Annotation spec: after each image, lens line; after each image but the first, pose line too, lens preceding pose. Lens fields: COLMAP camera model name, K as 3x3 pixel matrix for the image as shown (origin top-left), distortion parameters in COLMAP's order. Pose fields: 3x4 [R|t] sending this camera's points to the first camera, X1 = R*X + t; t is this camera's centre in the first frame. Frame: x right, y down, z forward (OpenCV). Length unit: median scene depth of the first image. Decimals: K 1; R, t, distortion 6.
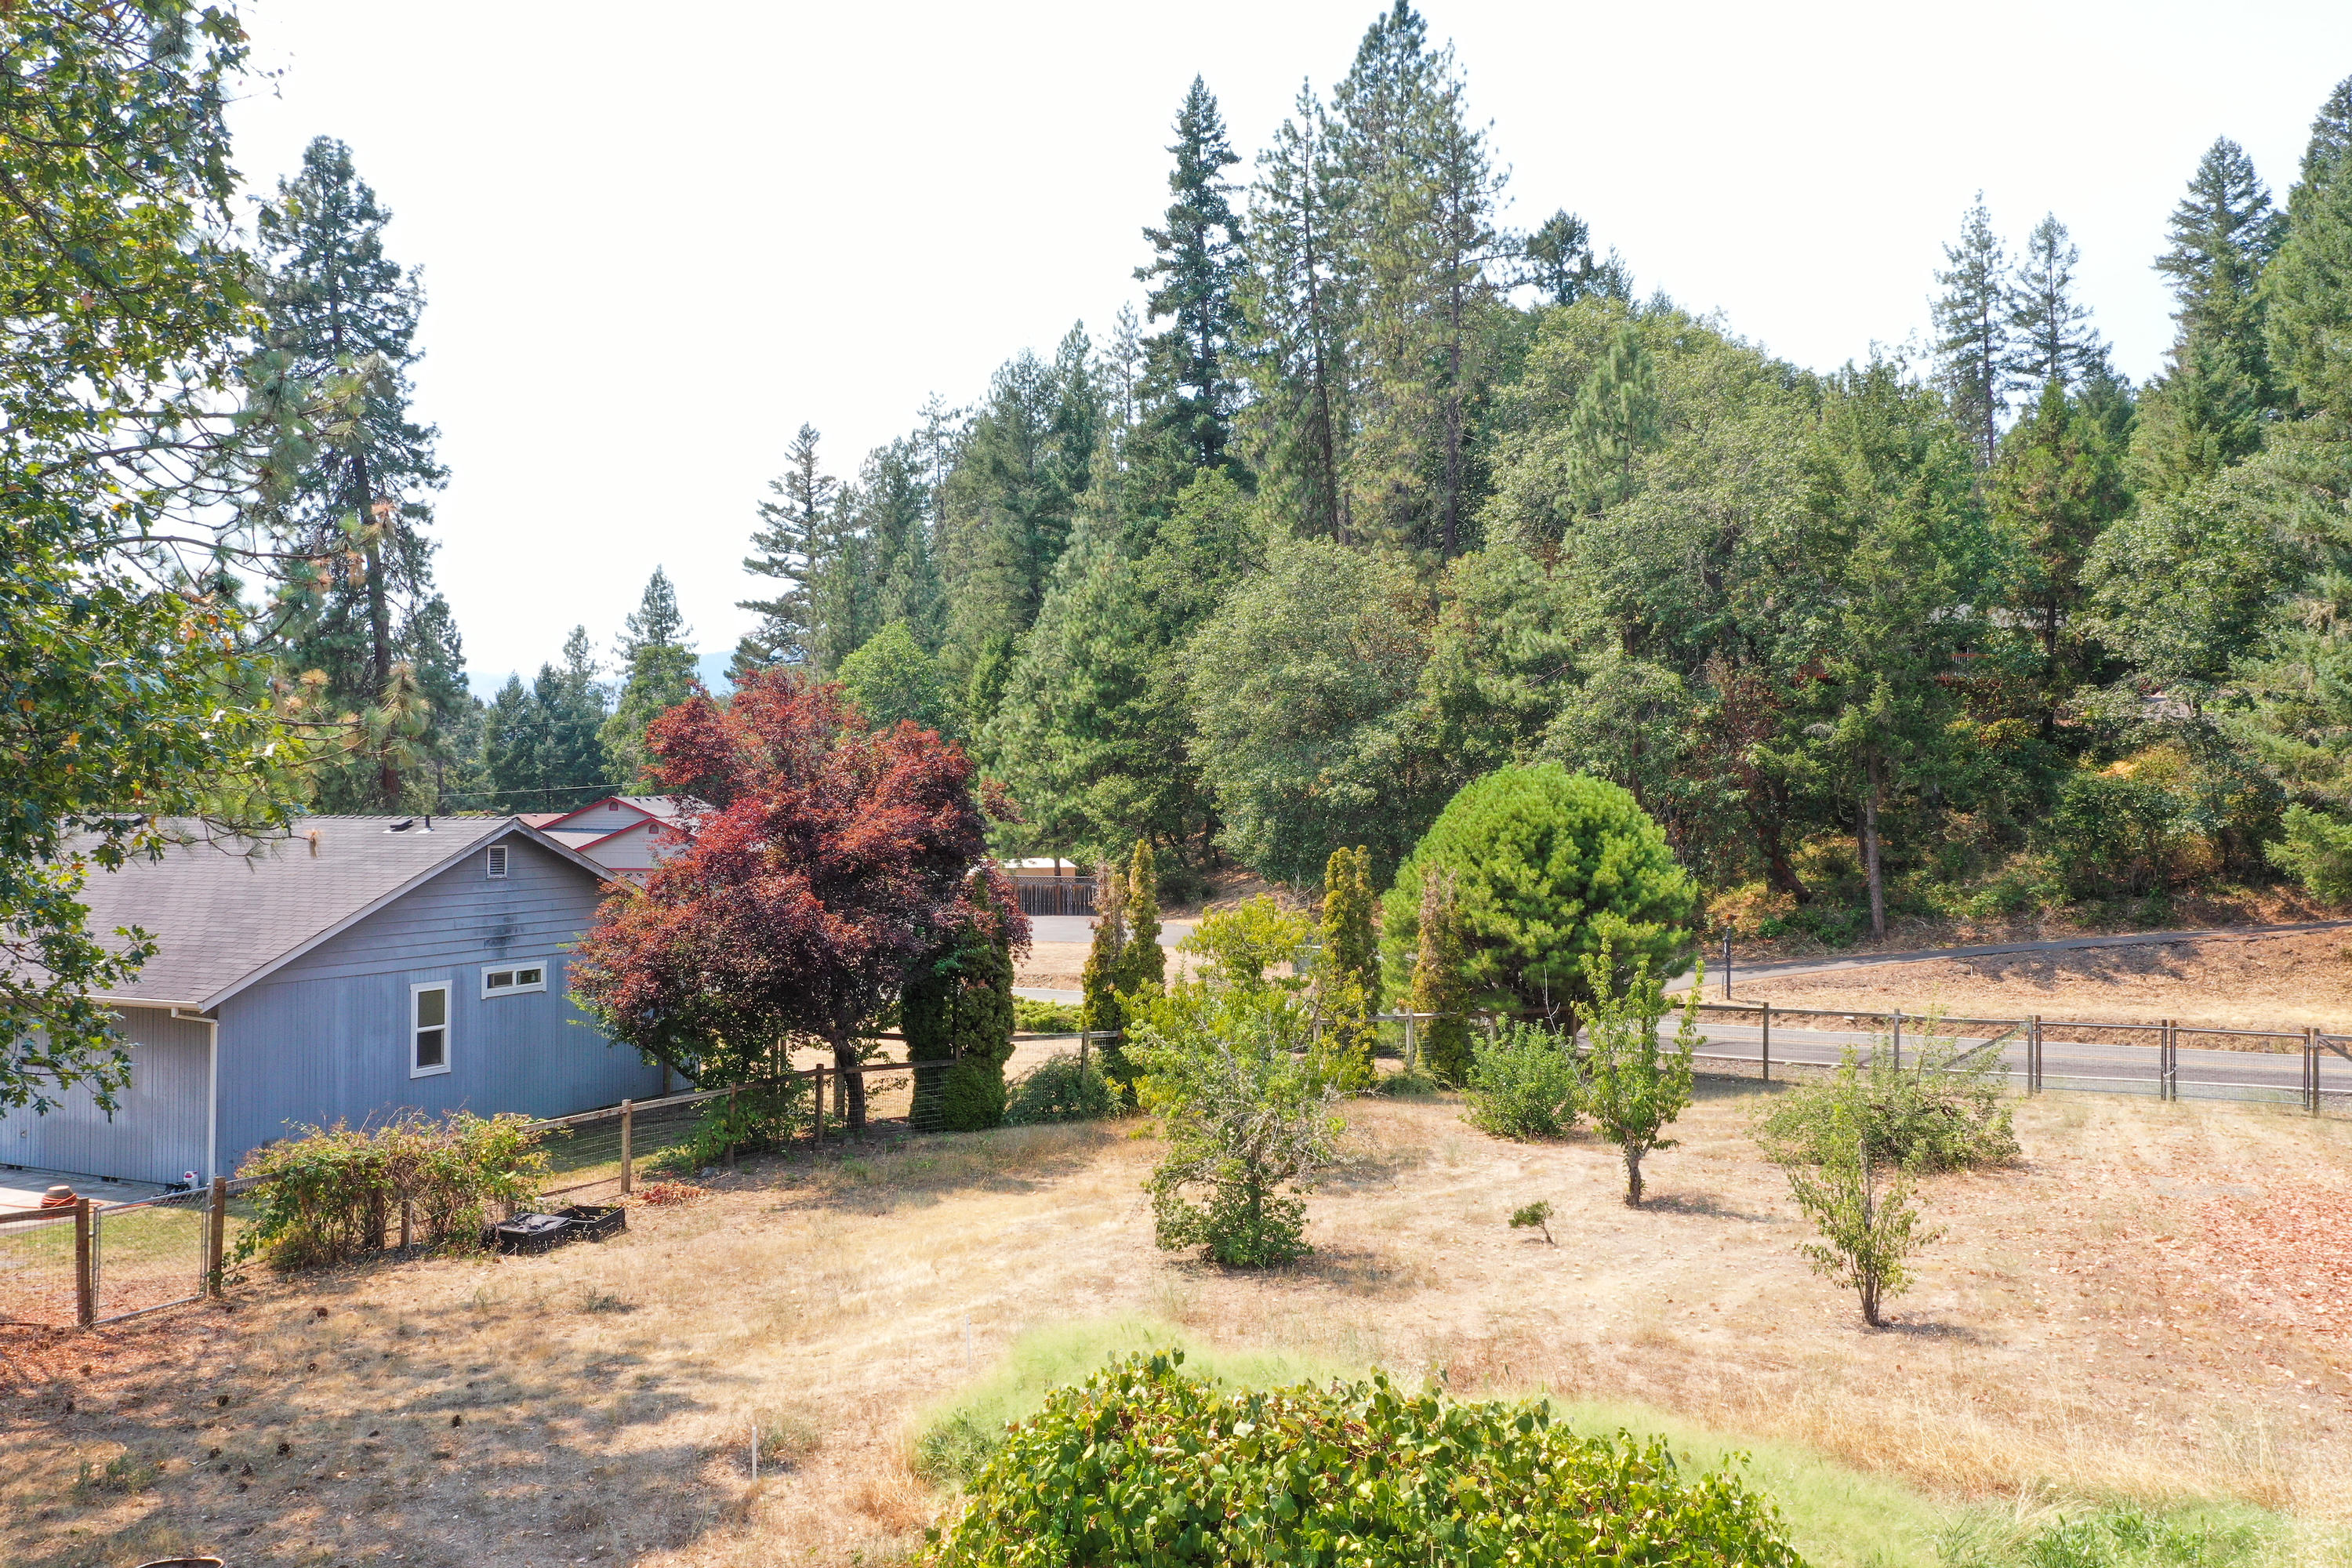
lens RADIAL K [[1899.2, 0, 1181.3], [0, 1899.2, 792.7], [0, 0, 1]] dist [0.016469, -0.003918]
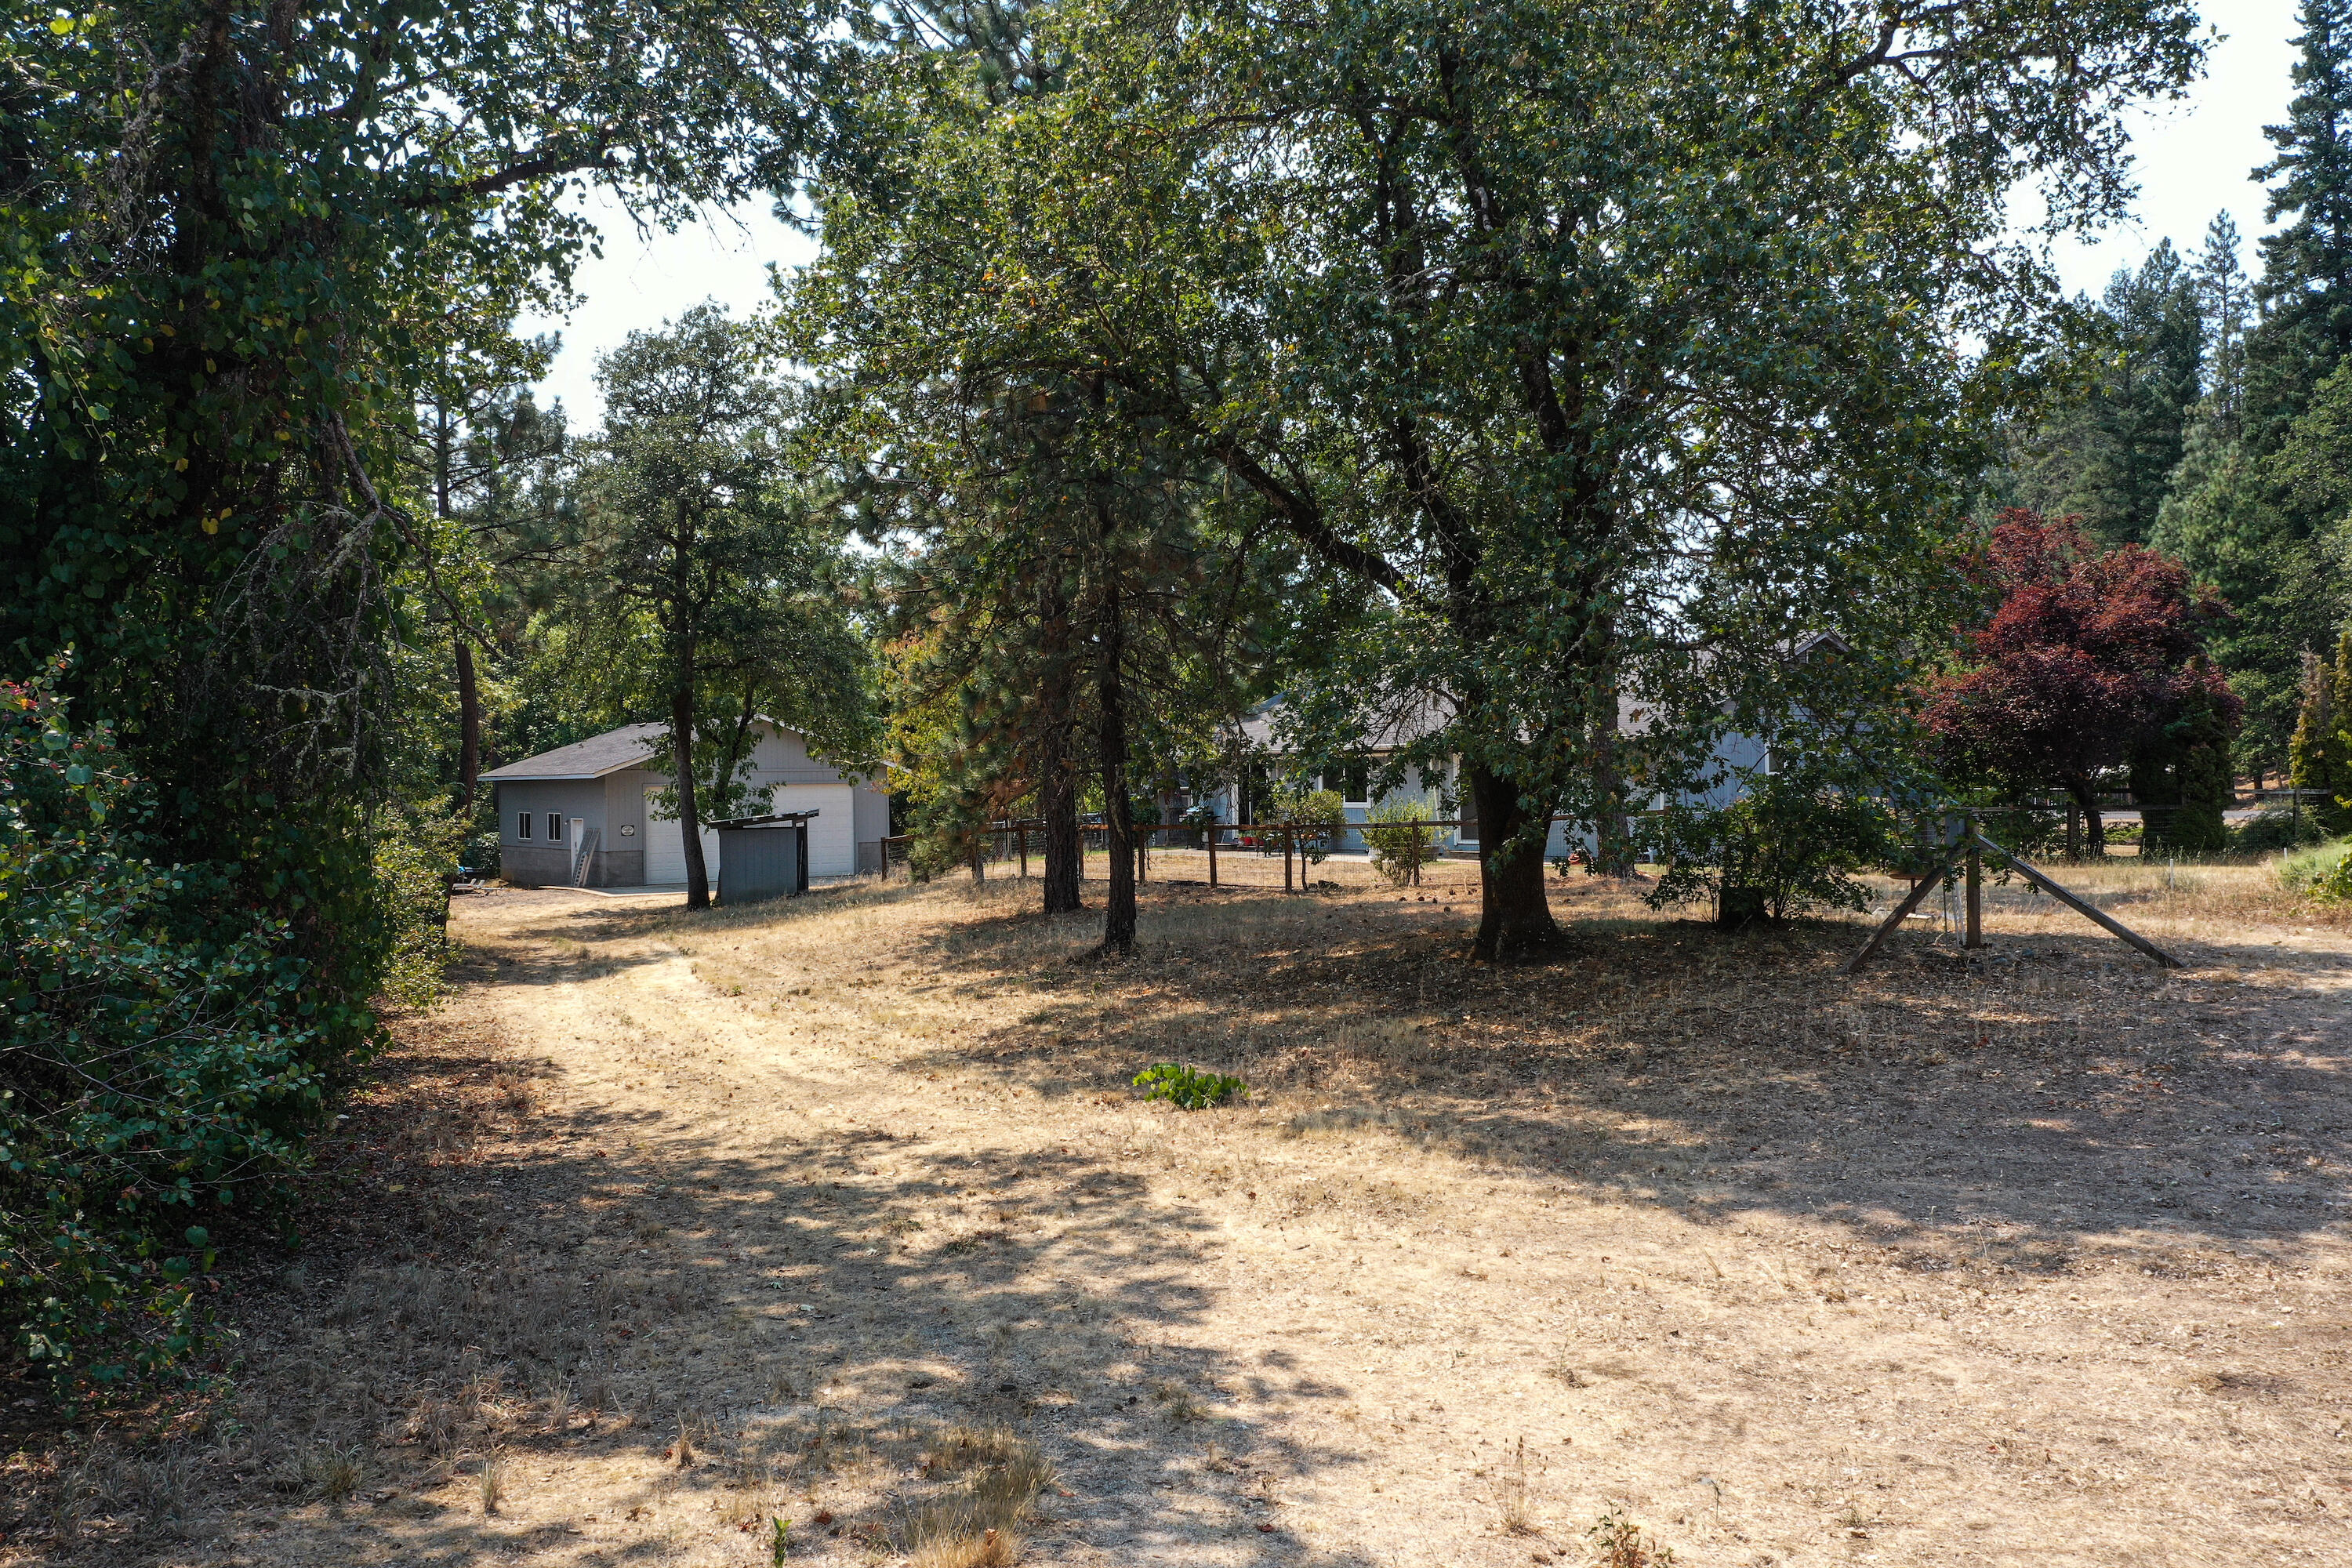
lens RADIAL K [[1899.2, 0, 1181.3], [0, 1899.2, 792.7], [0, 0, 1]] dist [0.016469, -0.003918]
pose [[0.869858, -0.016509, -0.493026, -0.025063], [0.017811, 0.999839, -0.002056, 0.042505], [0.492981, -0.006993, 0.870012, -0.149134]]
